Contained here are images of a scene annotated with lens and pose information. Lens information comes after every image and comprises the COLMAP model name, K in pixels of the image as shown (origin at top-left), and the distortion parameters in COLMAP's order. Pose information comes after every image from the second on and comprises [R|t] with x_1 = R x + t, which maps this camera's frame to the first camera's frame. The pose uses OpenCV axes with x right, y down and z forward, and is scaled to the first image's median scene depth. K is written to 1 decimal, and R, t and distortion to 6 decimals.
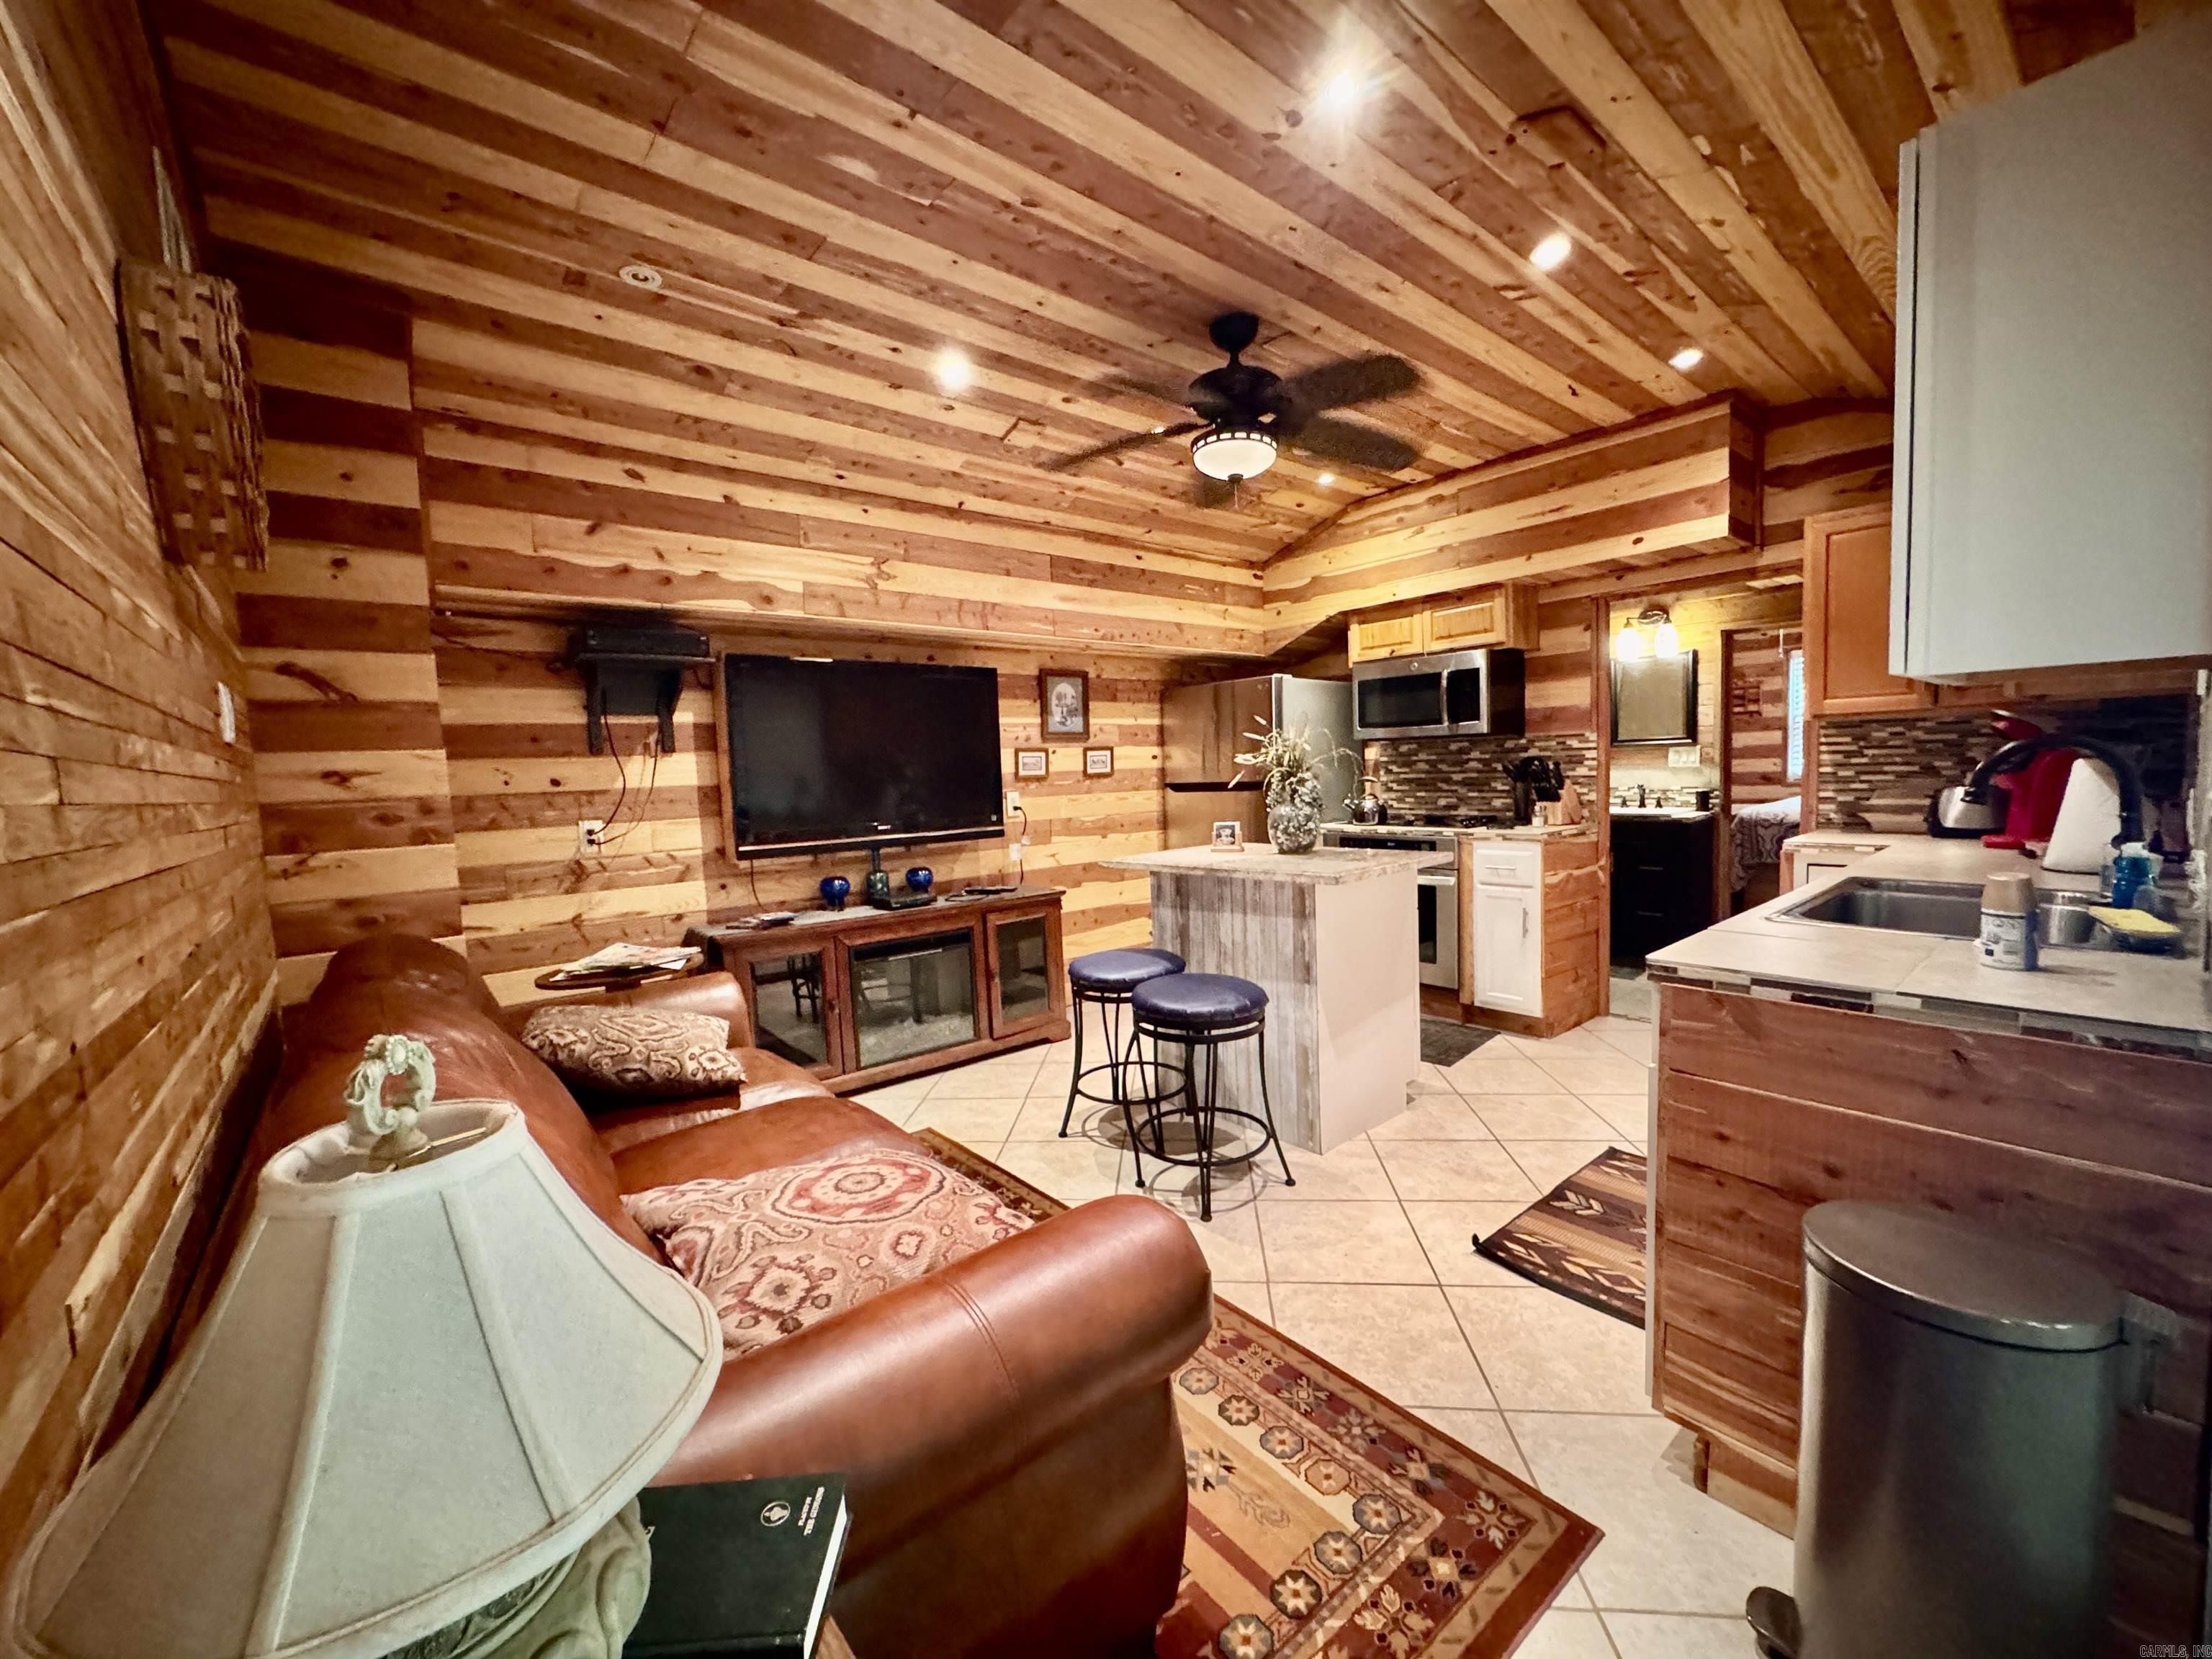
lens RADIAL K [[882.3, 0, 1101.0], [0, 882.3, 831.4], [0, 0, 1]] dist [-0.002694, -0.000085]
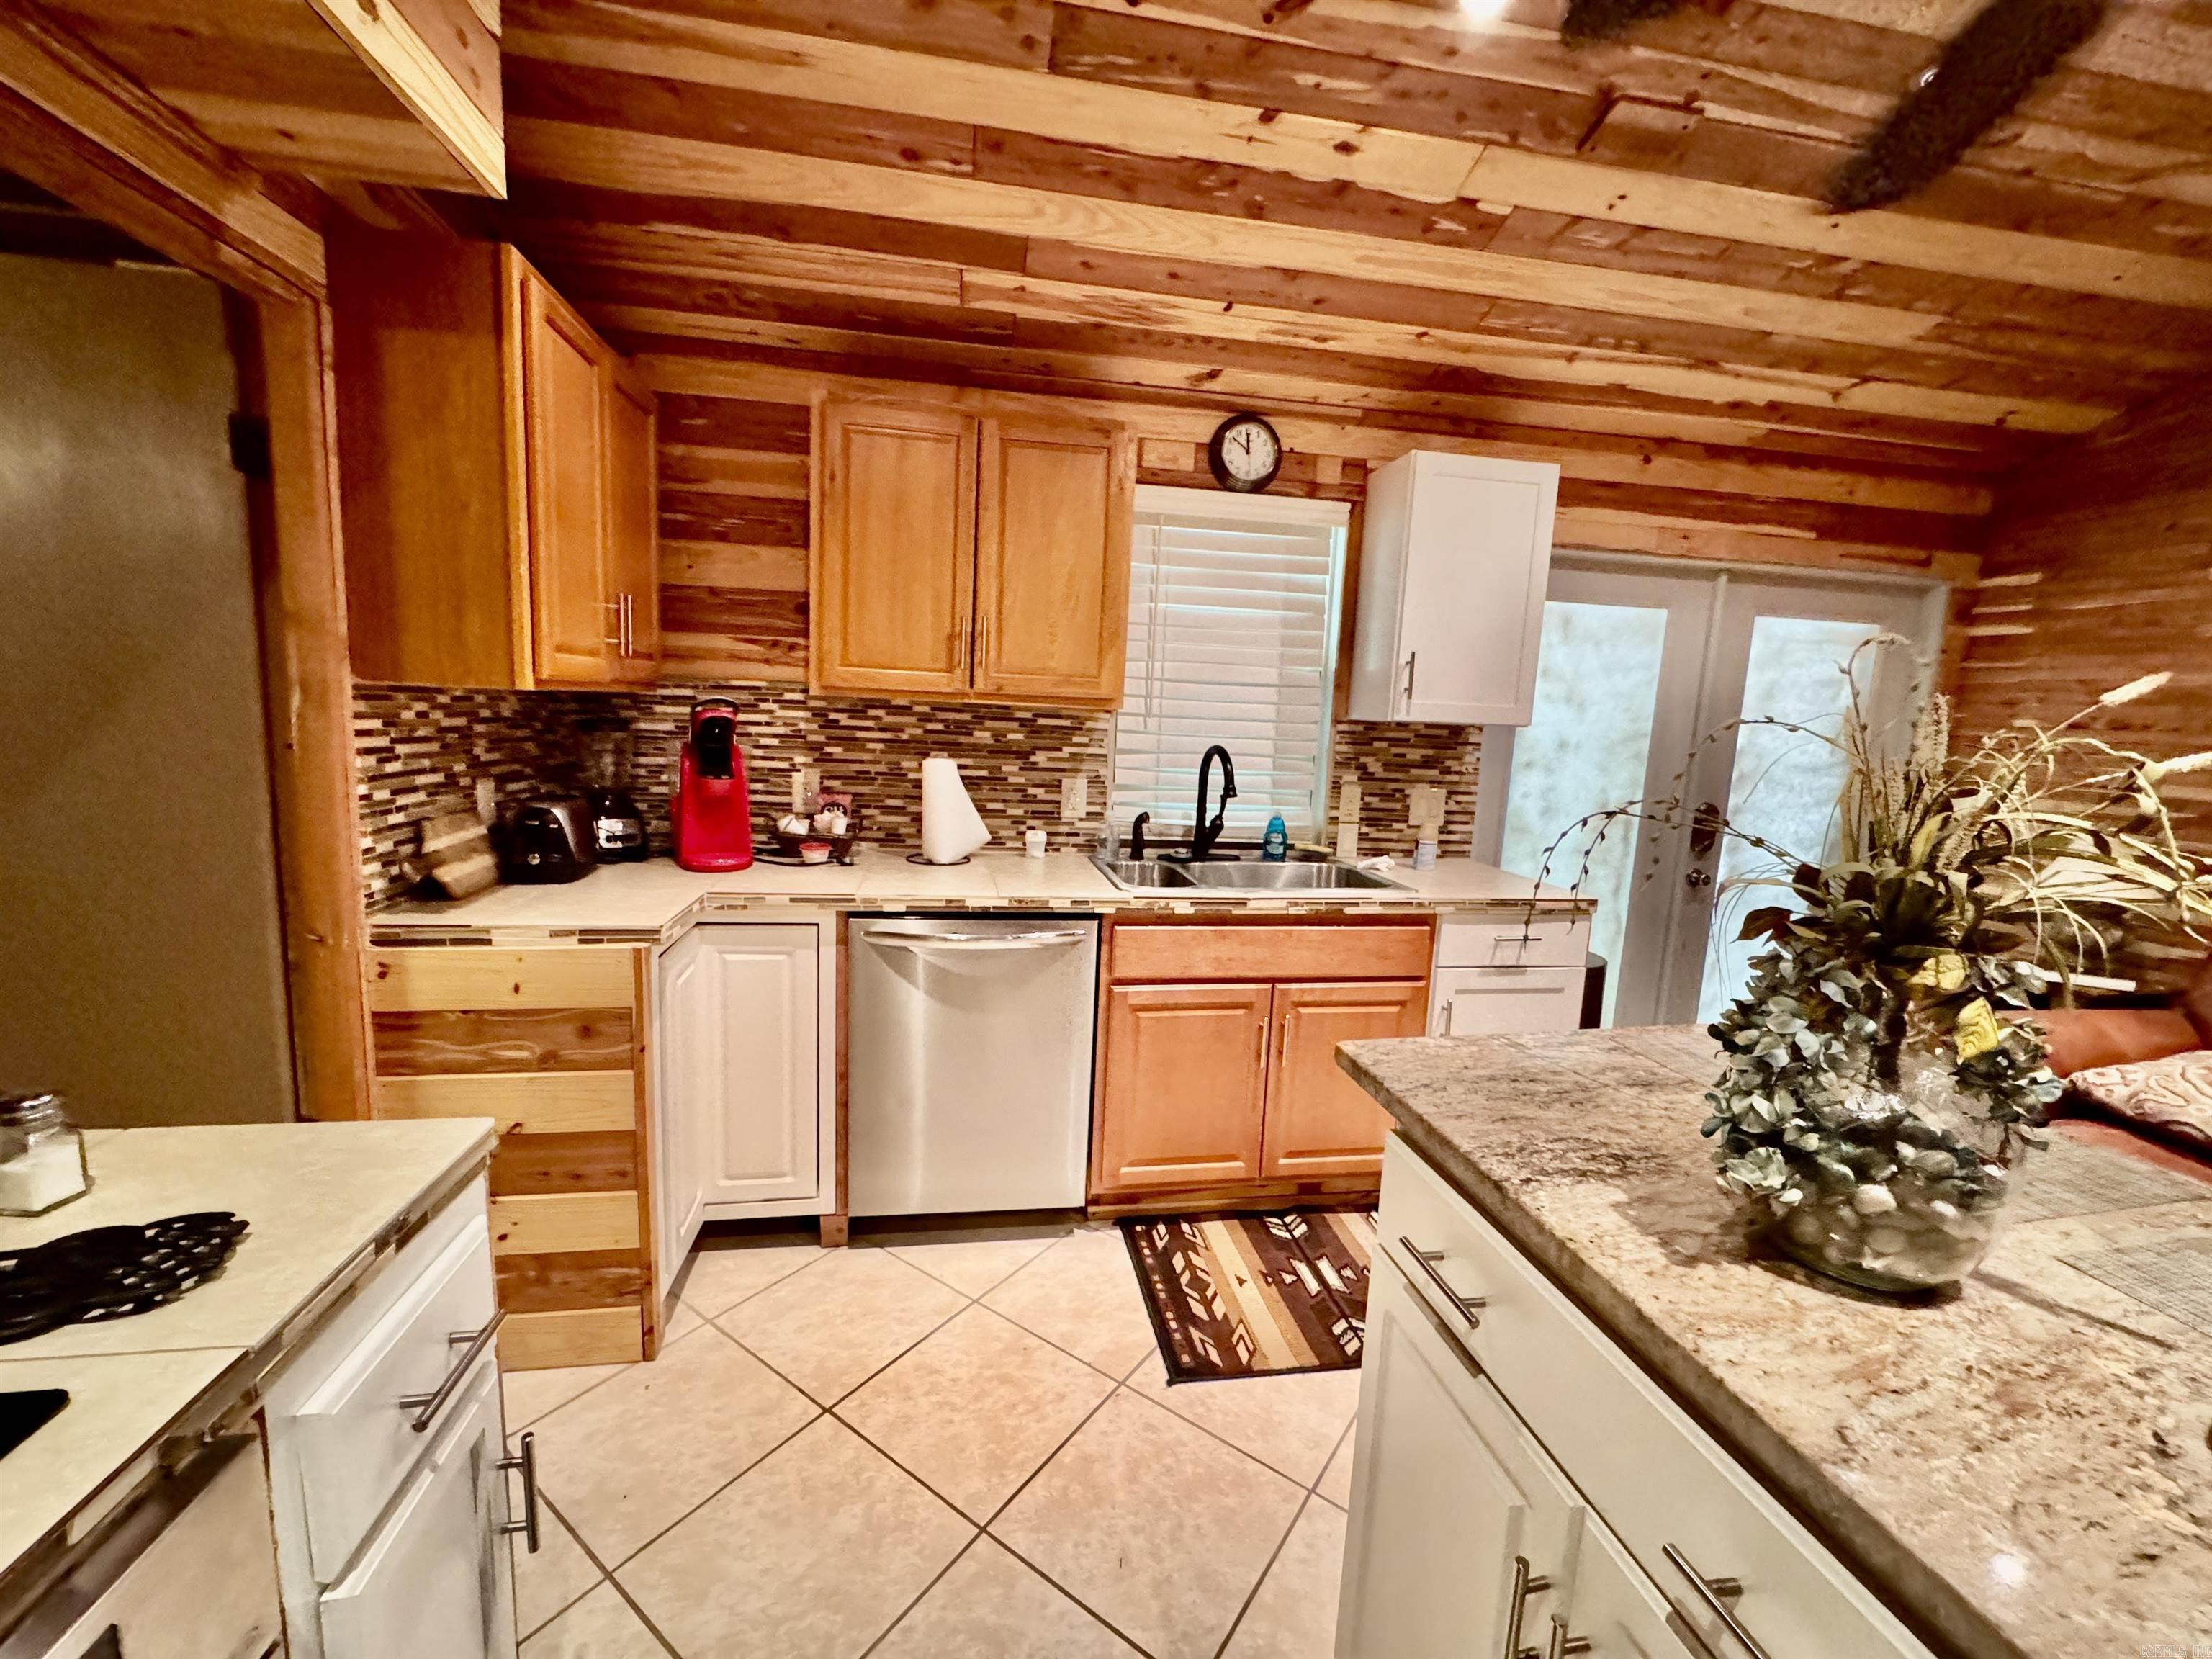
lens RADIAL K [[882.3, 0, 1099.6], [0, 882.3, 830.1], [0, 0, 1]] dist [-0.002694, -0.000085]
pose [[-0.860890, -0.072953, 0.503533, 0.205538], [0.024010, 0.982739, 0.183432, -0.097110], [-0.508224, 0.170005, -0.844279, 0.934125]]
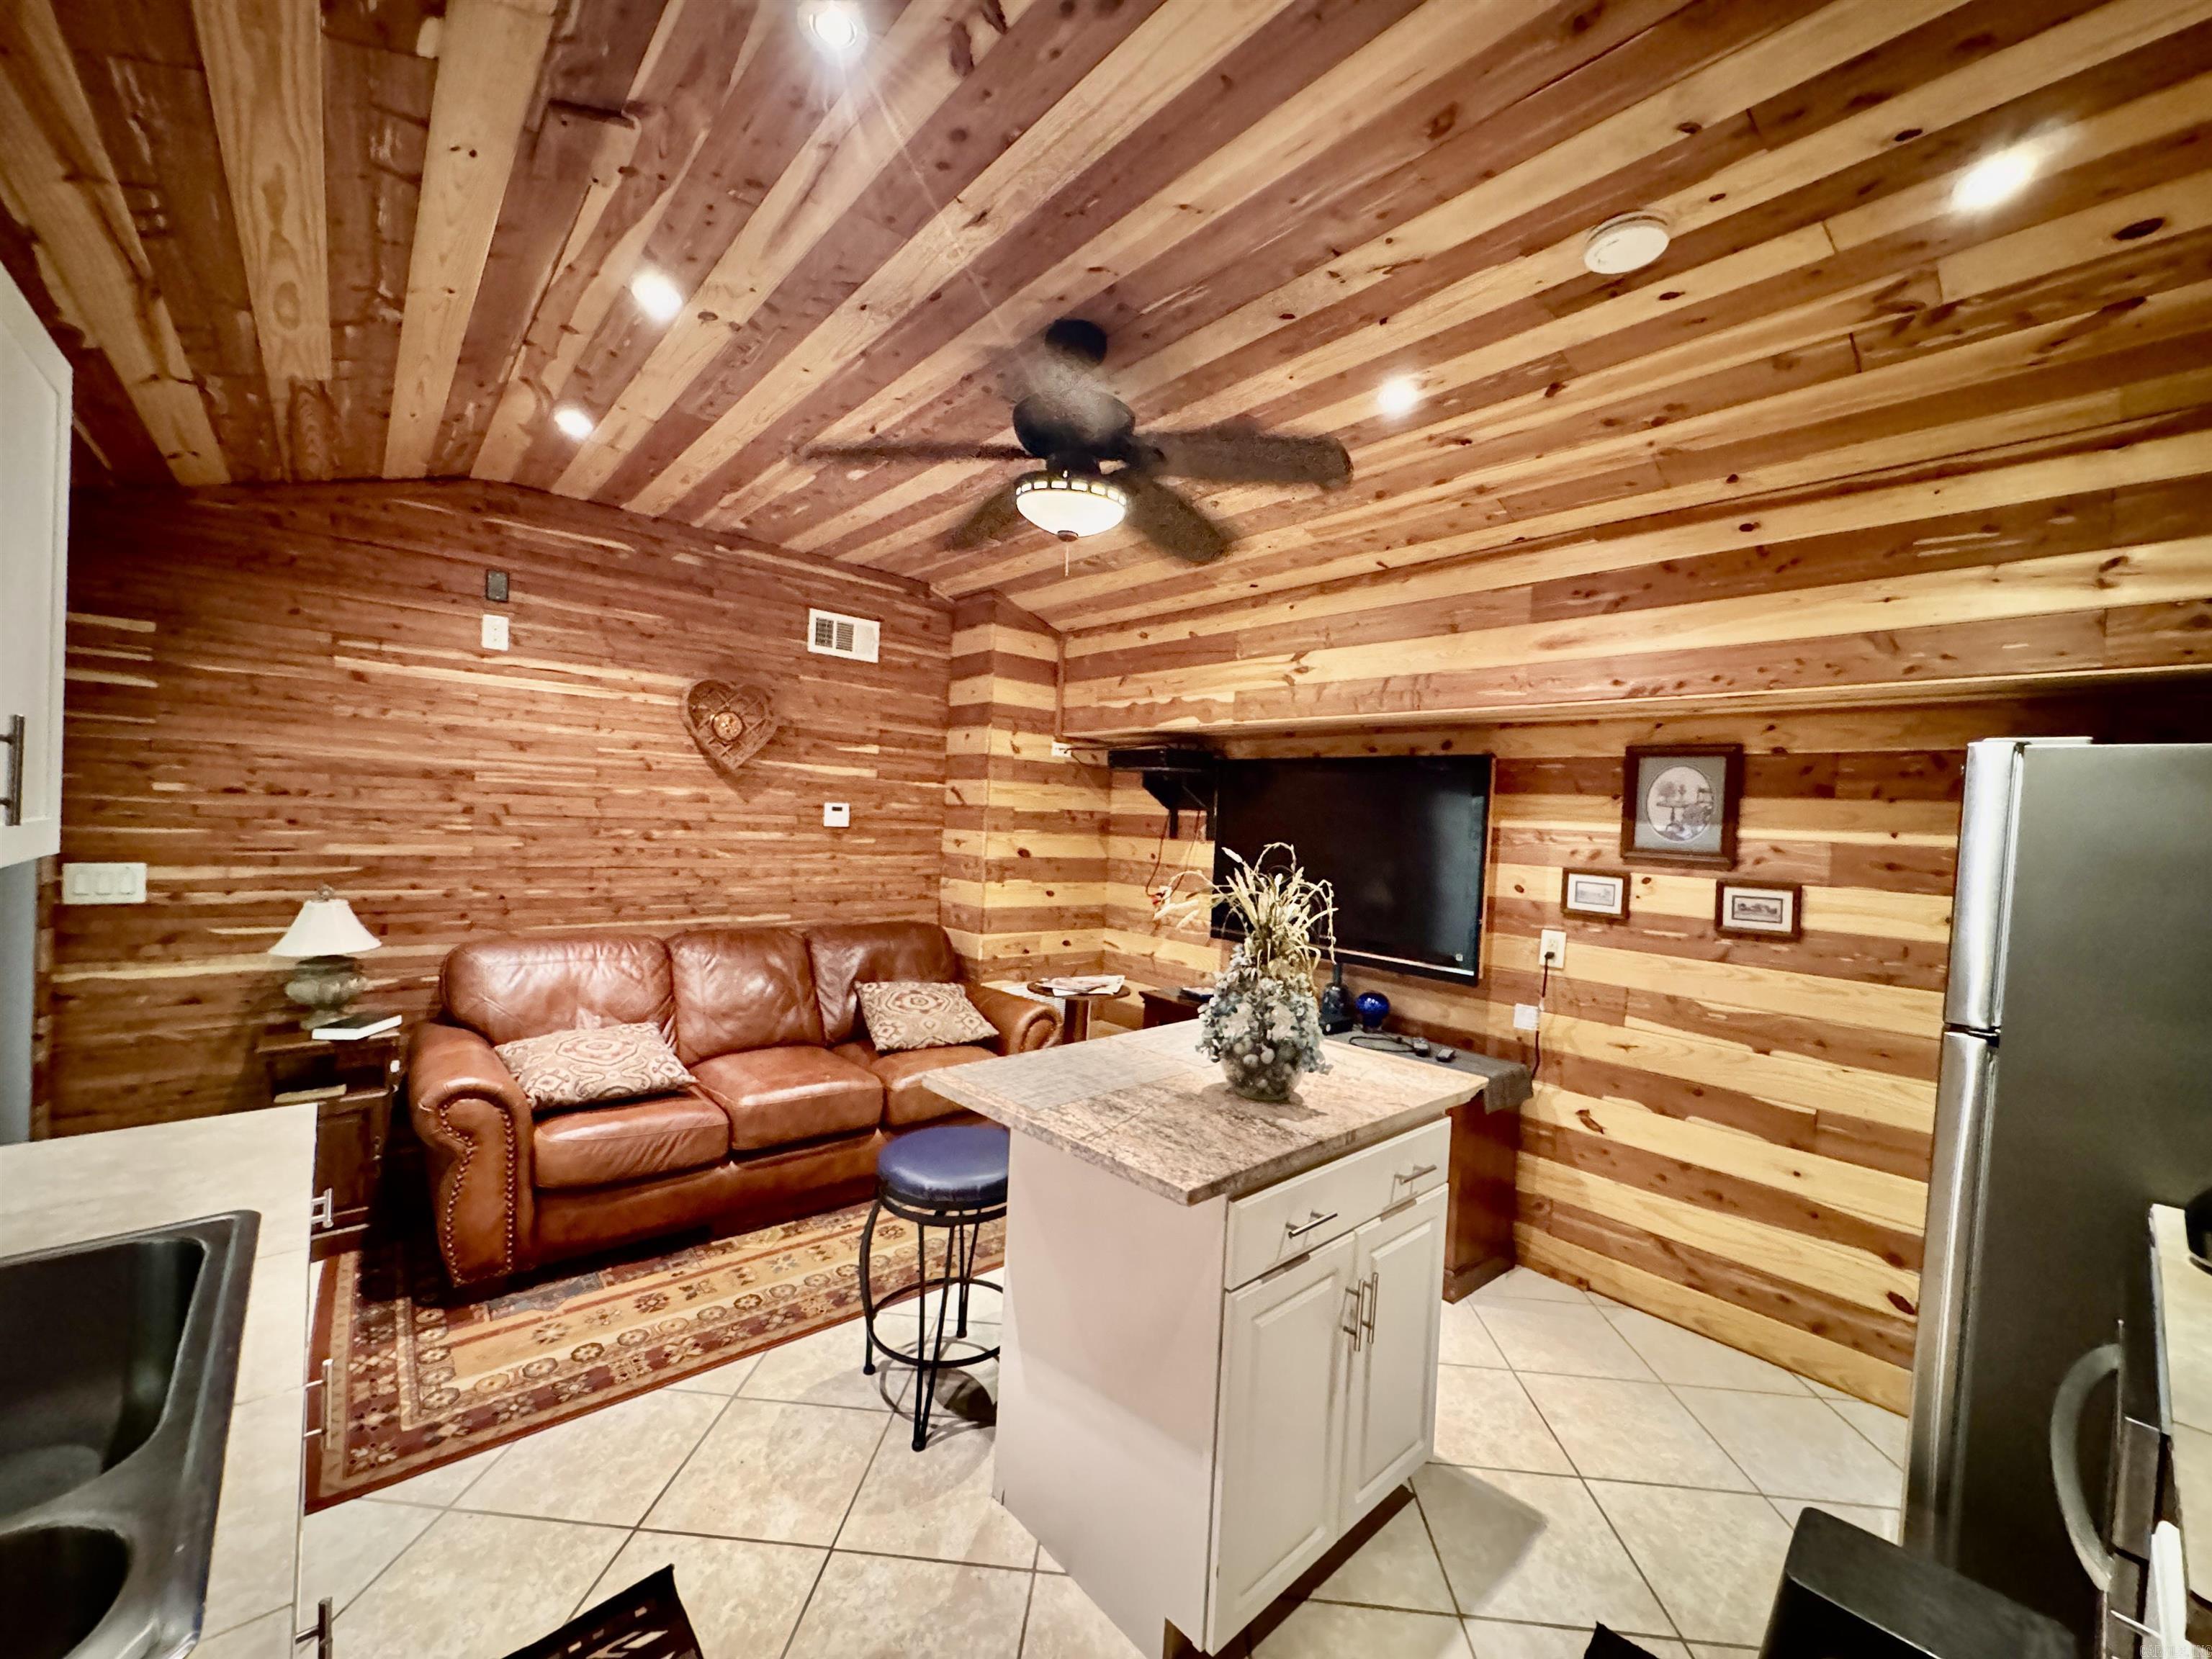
lens RADIAL K [[882.3, 0, 1107.4], [0, 882.3, 832.6], [0, 0, 1]] dist [-0.002694, -0.000085]
pose [[0.021699, 0.059356, -0.998001, 0.564606], [-0.118444, 0.991358, 0.056386, -0.117408], [0.992724, 0.116984, 0.028542, 0.633864]]
